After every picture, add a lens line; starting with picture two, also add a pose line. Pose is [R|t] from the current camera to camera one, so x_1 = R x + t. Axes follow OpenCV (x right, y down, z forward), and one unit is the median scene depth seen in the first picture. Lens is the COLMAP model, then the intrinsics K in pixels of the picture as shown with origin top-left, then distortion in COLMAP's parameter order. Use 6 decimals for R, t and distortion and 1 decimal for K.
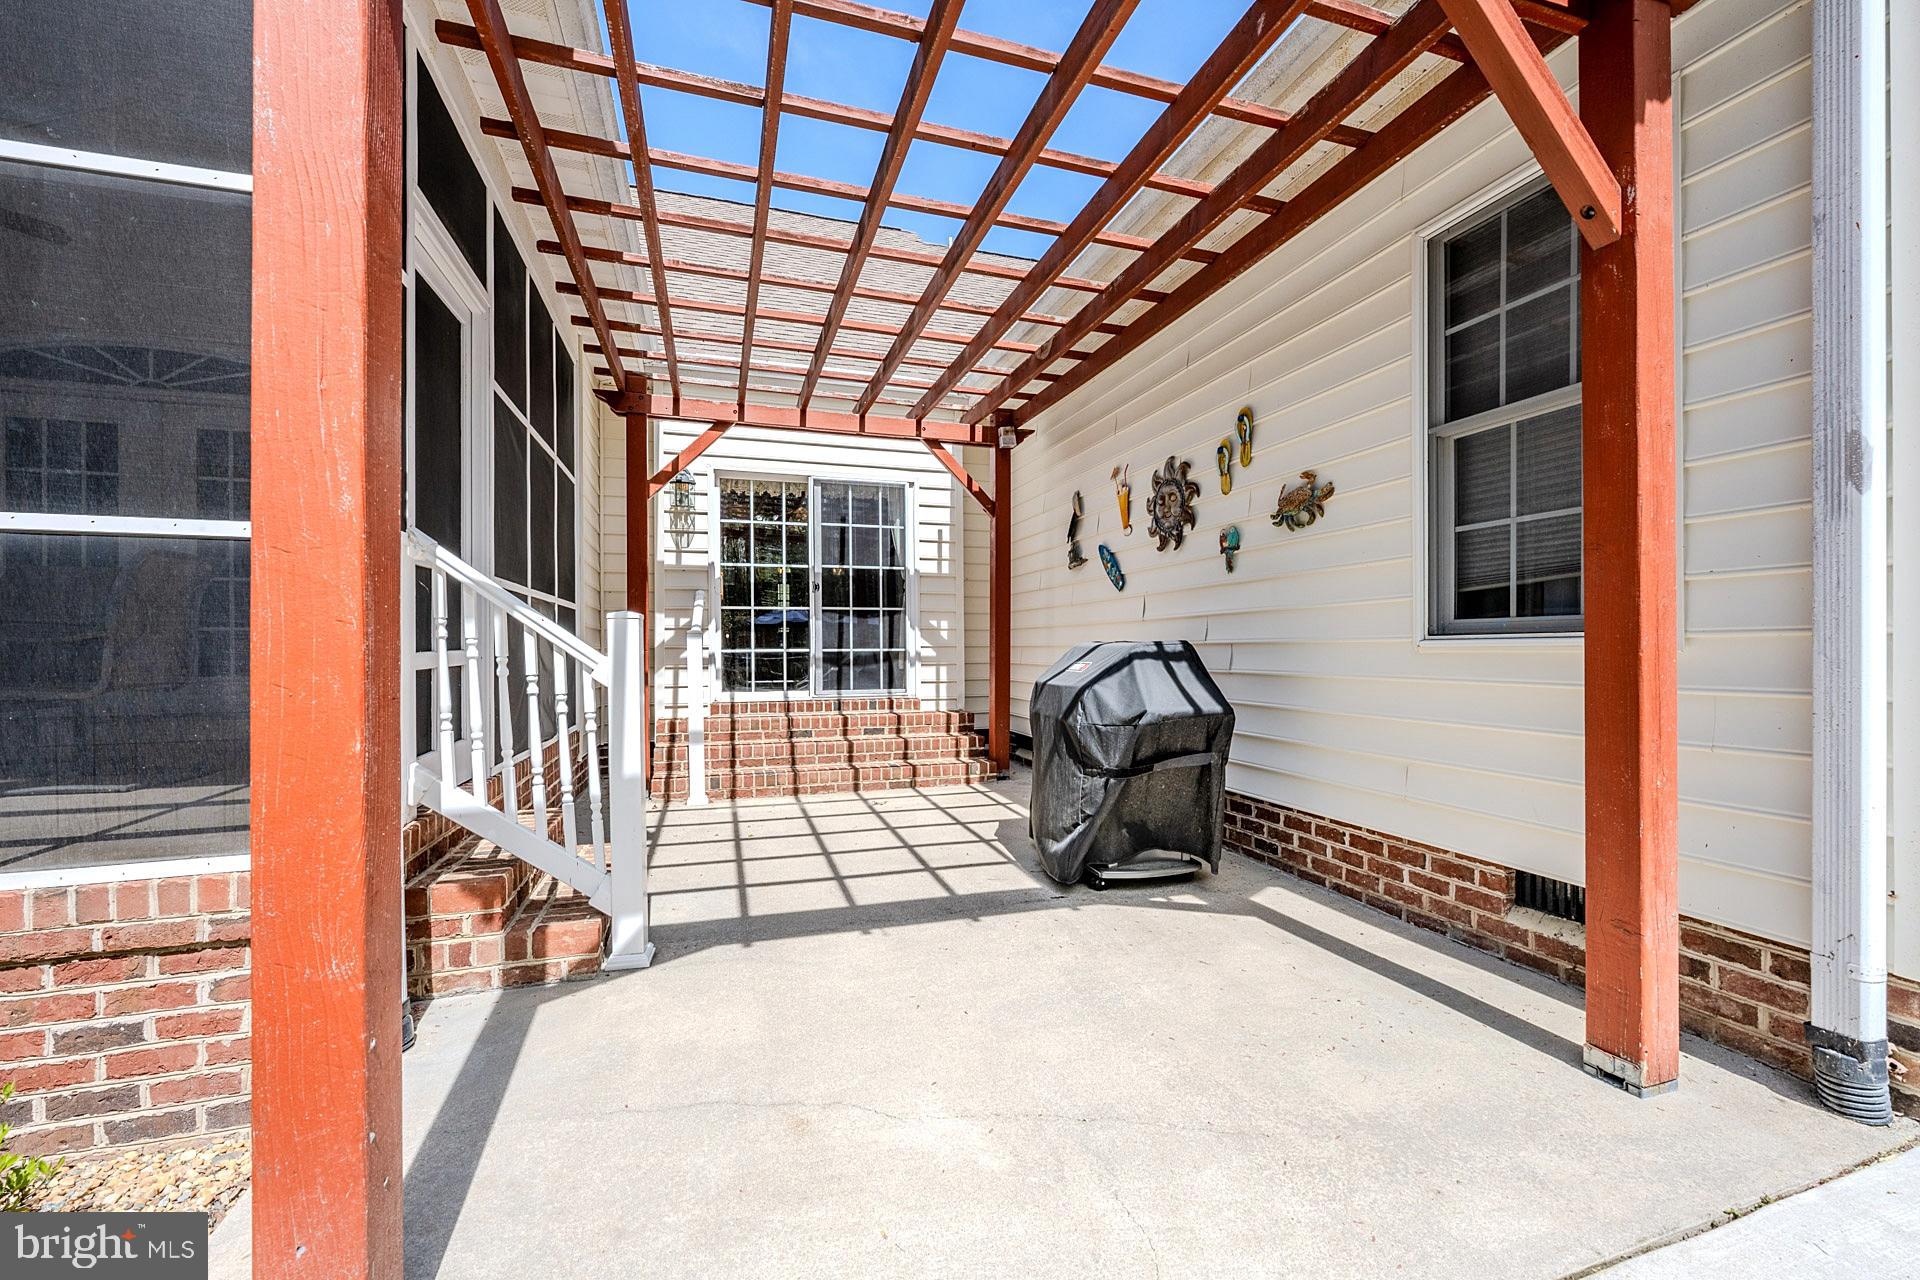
lens RADIAL K [[767.1, 0, 967.1], [0, 767.1, 656.4], [0, 0, 1]] dist [0.002469, 0.000137]
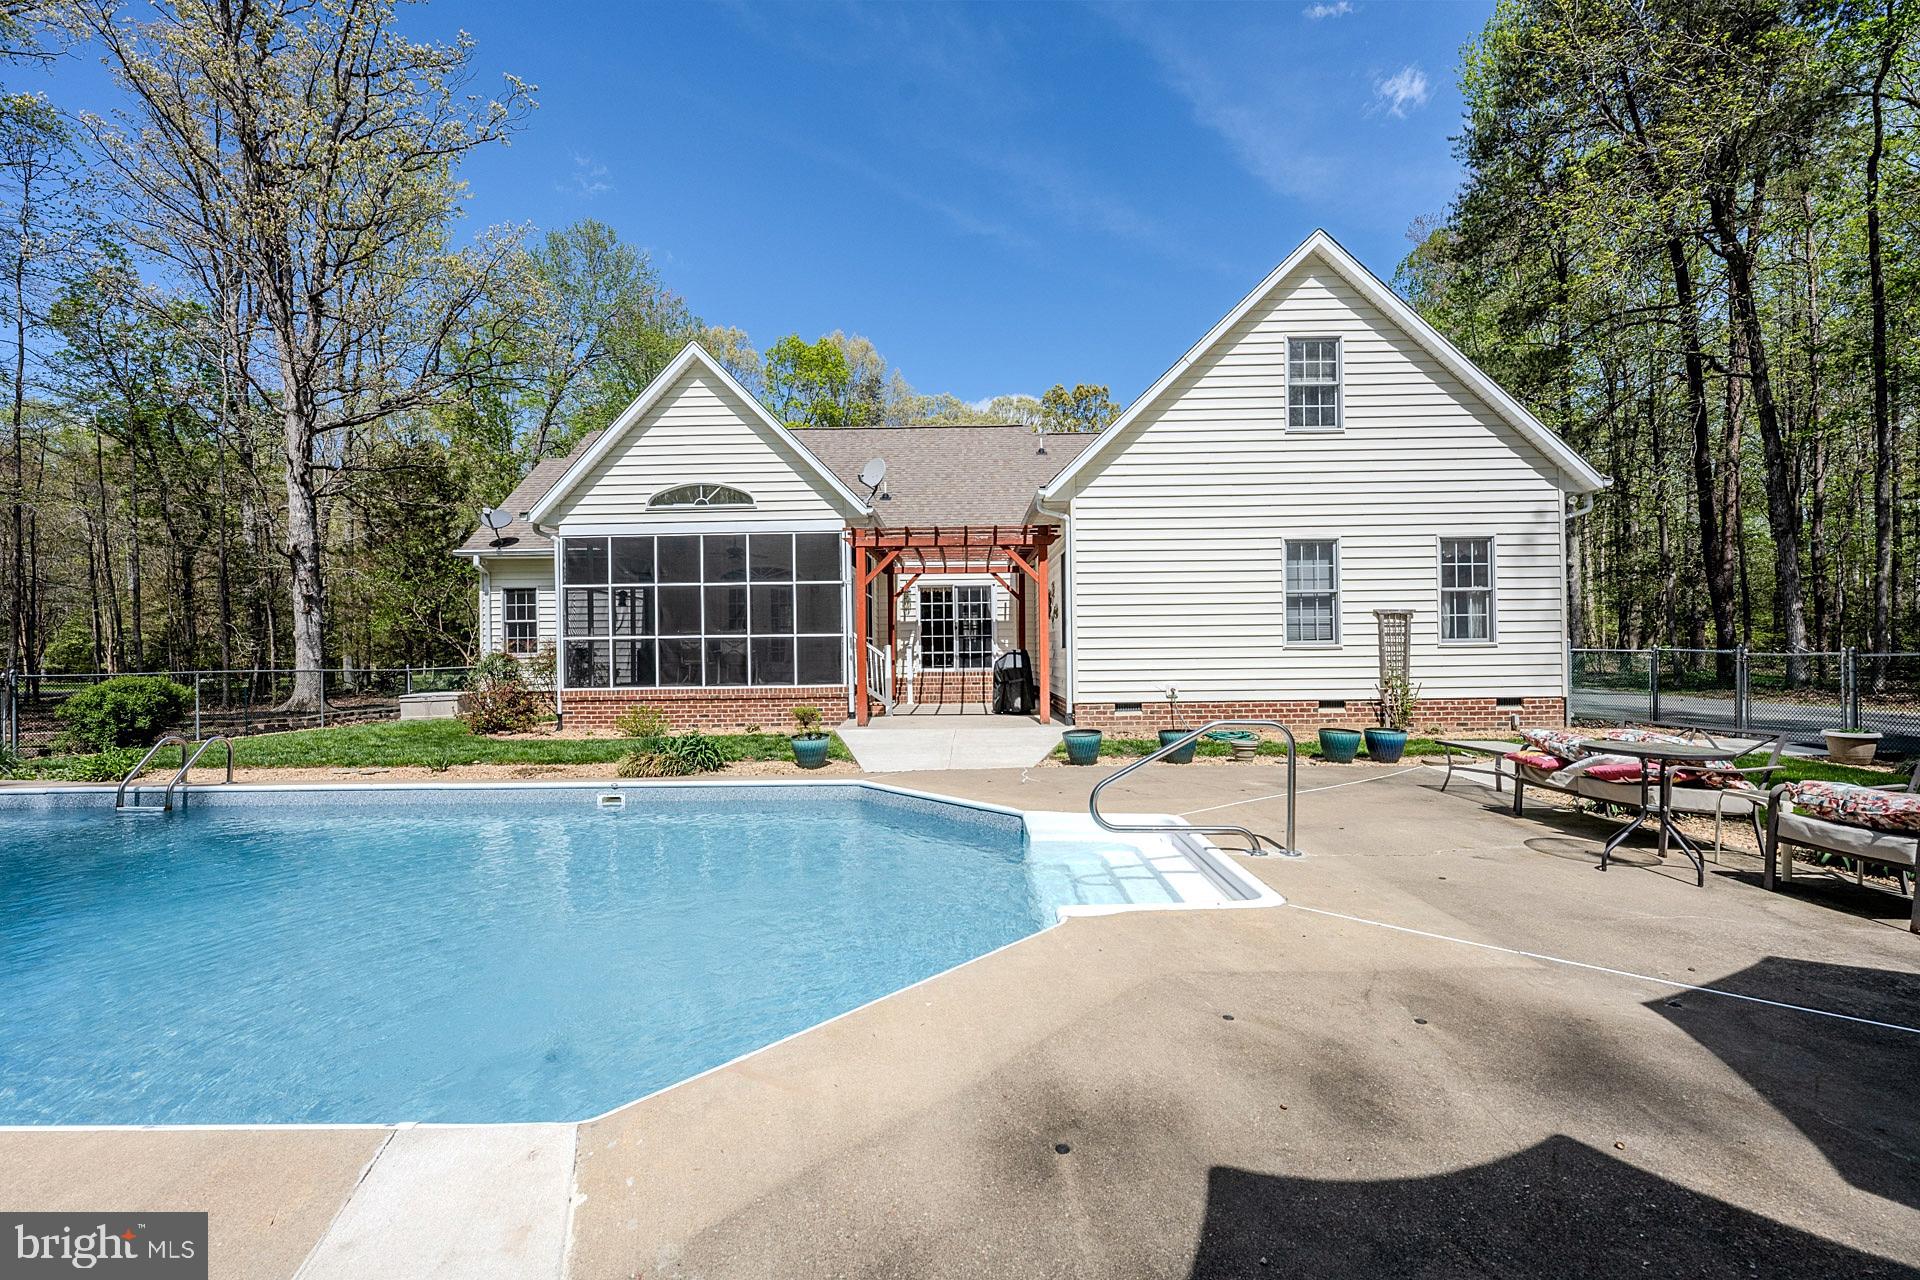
lens RADIAL K [[767.1, 0, 957.0], [0, 767.1, 641.0], [0, 0, 1]] dist [0.002469, 0.000137]
pose [[0.945244, -0.005976, -0.326309, 0.654434], [0.002595, 0.999938, -0.010797, -0.018971], [0.326353, 0.009359, 0.945202, -1.443526]]
